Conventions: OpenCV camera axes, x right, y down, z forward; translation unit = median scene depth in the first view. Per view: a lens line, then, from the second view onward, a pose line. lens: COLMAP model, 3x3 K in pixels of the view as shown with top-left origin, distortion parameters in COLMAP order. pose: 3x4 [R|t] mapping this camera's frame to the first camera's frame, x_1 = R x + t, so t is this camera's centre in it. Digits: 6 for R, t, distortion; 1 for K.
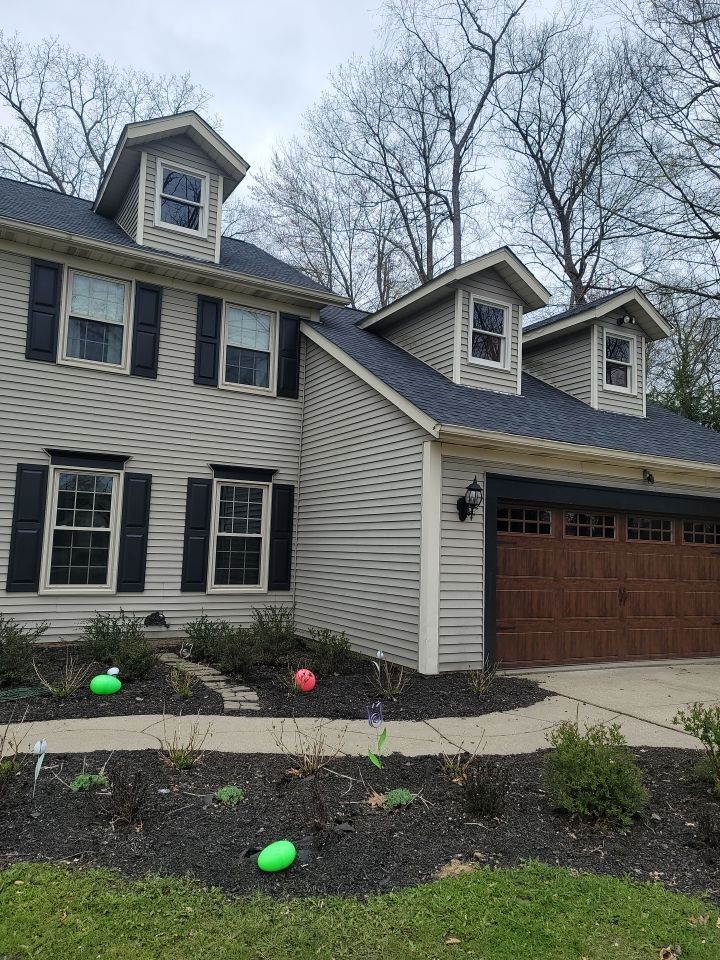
lens RADIAL K [[701.2, 0, 360.6], [0, 701.2, 483.2], [0, 0, 1]] dist [0.052009, -0.003095]
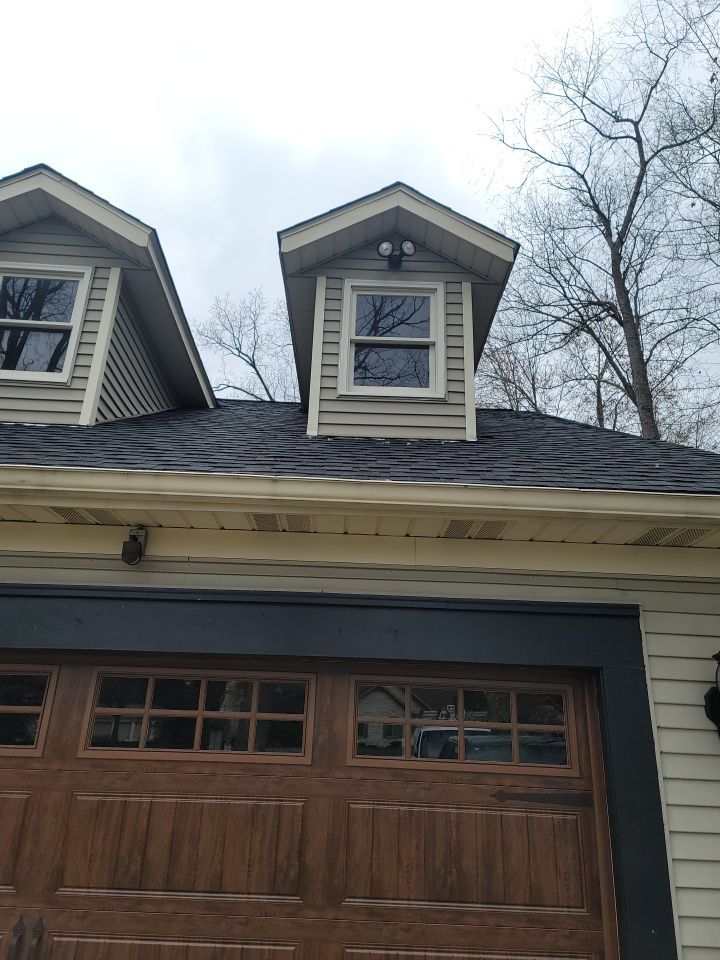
lens RADIAL K [[701.2, 0, 360.6], [0, 701.2, 483.2], [0, 0, 1]] dist [0.052009, -0.003095]
pose [[0.877514, -0.174069, -0.446843, 0.575022], [0.039316, 0.954773, -0.294725, 0.057598], [0.477936, 0.241058, 0.844671, 0.672675]]
